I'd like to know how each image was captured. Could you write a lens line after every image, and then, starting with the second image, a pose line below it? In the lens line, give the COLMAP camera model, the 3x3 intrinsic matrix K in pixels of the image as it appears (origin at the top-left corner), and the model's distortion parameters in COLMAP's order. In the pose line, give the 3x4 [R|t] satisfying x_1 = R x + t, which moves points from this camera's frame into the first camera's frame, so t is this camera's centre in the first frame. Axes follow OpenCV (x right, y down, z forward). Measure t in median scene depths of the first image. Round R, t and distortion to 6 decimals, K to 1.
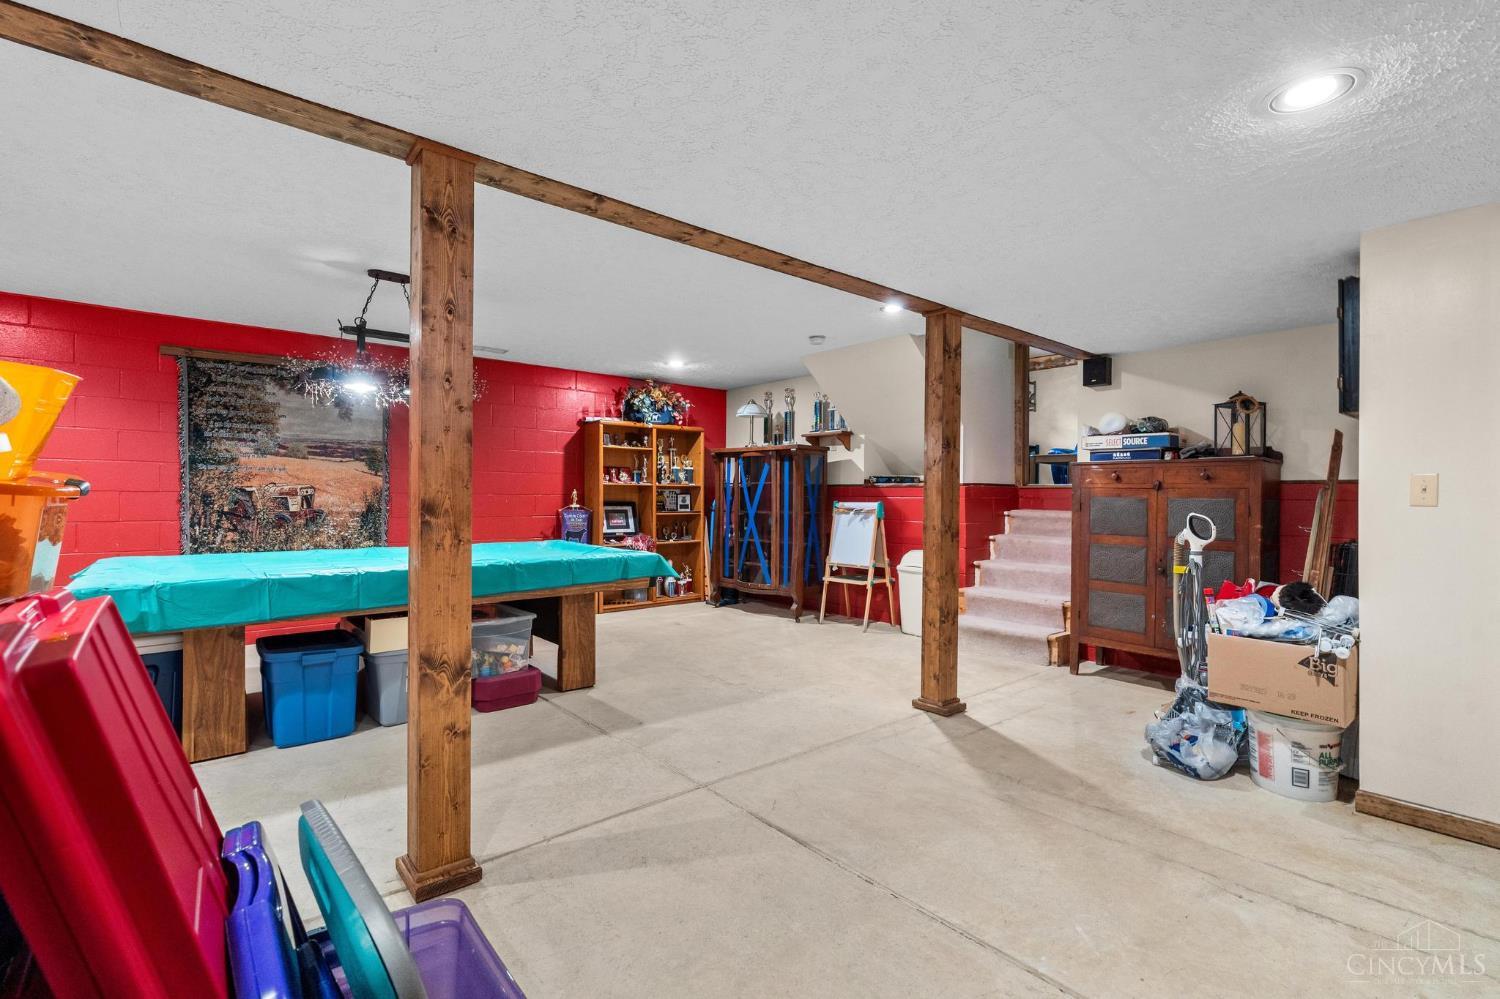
lens RADIAL K [[685.1, 0, 750.0], [0, 685.1, 499.5], [0, 0, 1]] dist [-0.004998, 0.001662]
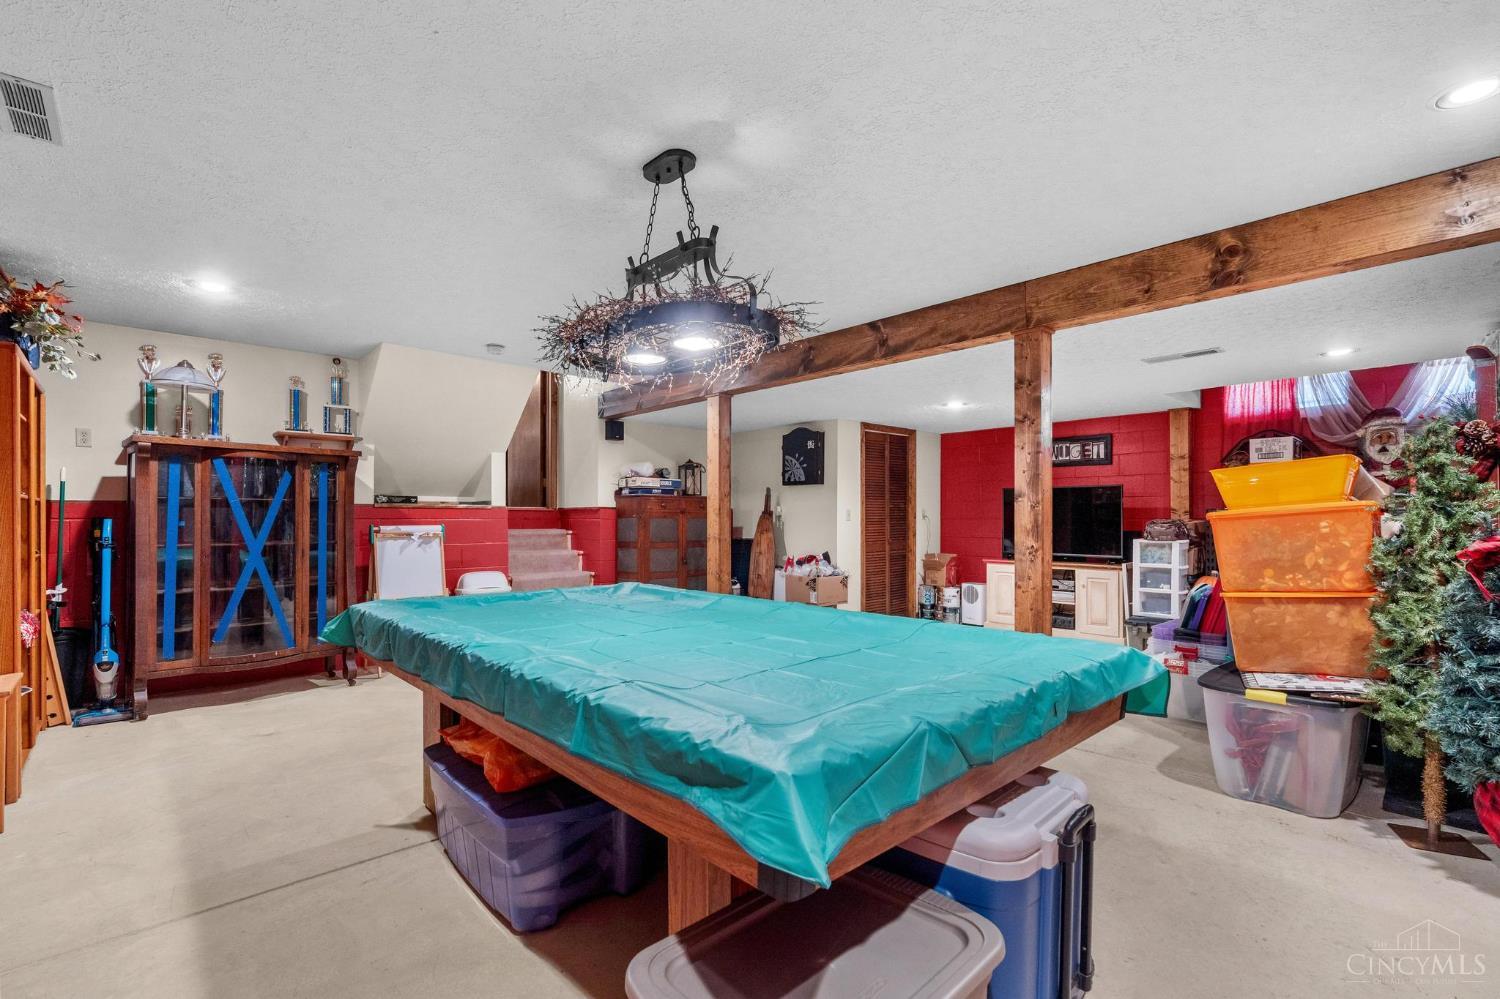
lens RADIAL K [[685.1, 0, 750.0], [0, 685.1, 499.5], [0, 0, 1]] dist [-0.004998, 0.001662]
pose [[-0.039464, 0.020665, 0.999007, -1.158218], [0.003256, 0.999783, -0.020553, -0.015035], [-0.999216, 0.002442, -0.039523, 0.961257]]
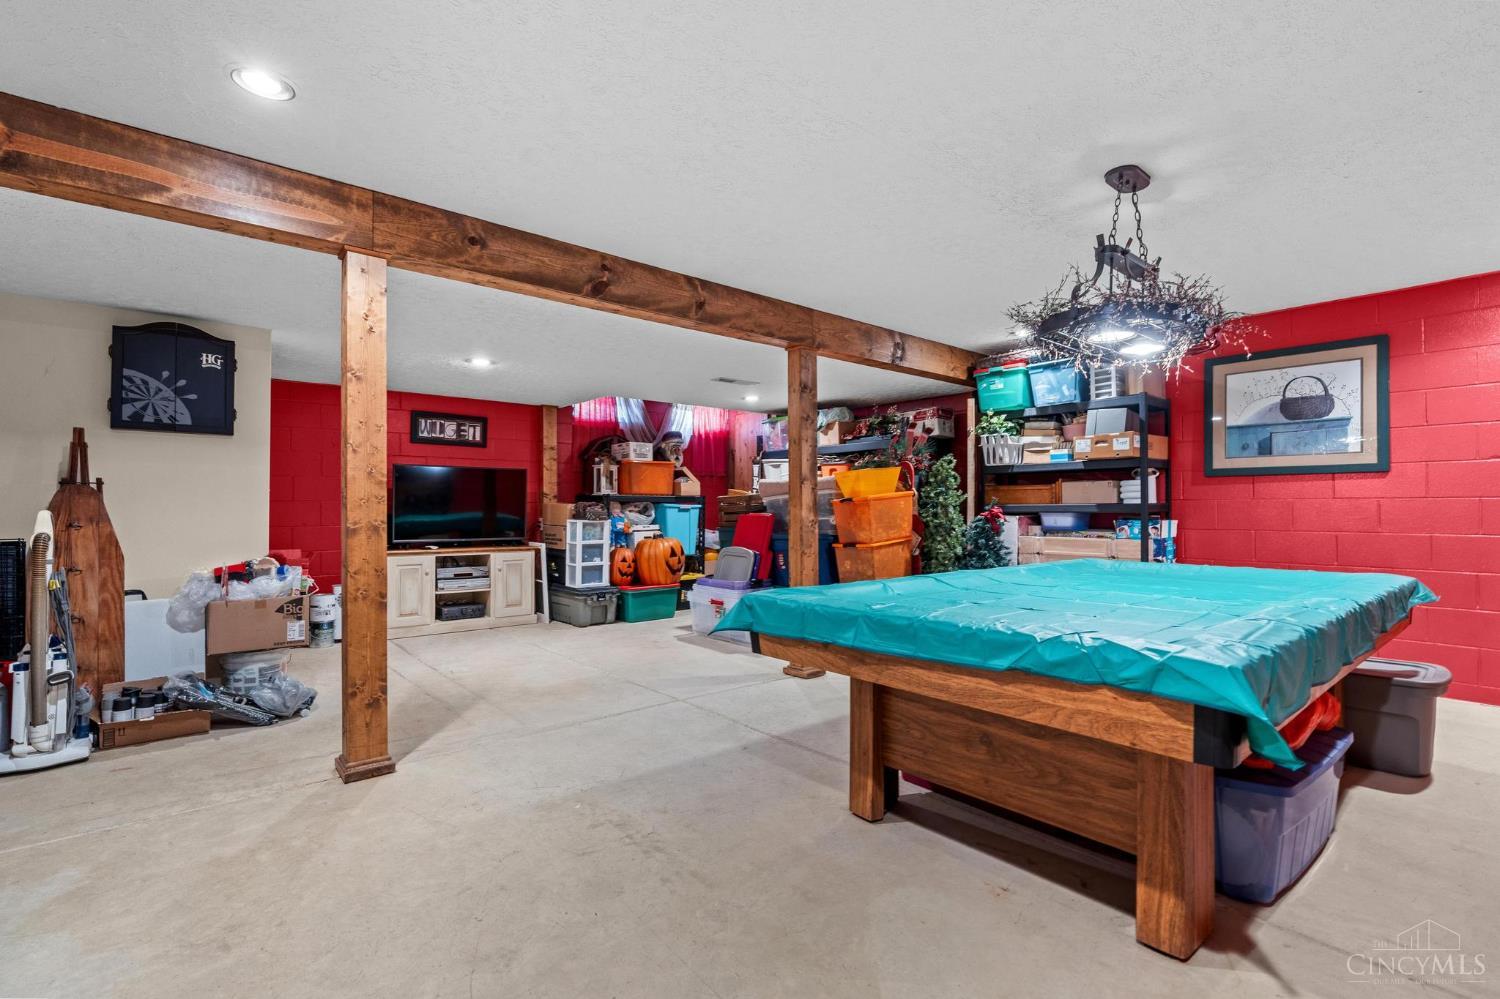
lens RADIAL K [[685.1, 0, 750.0], [0, 685.1, 499.5], [0, 0, 1]] dist [-0.004998, 0.001662]
pose [[-0.999972, -0.007367, -0.001180, -0.146615], [-0.007354, 0.999915, -0.010739, 0.008023], [0.001259, -0.010730, -0.999942, 1.710017]]
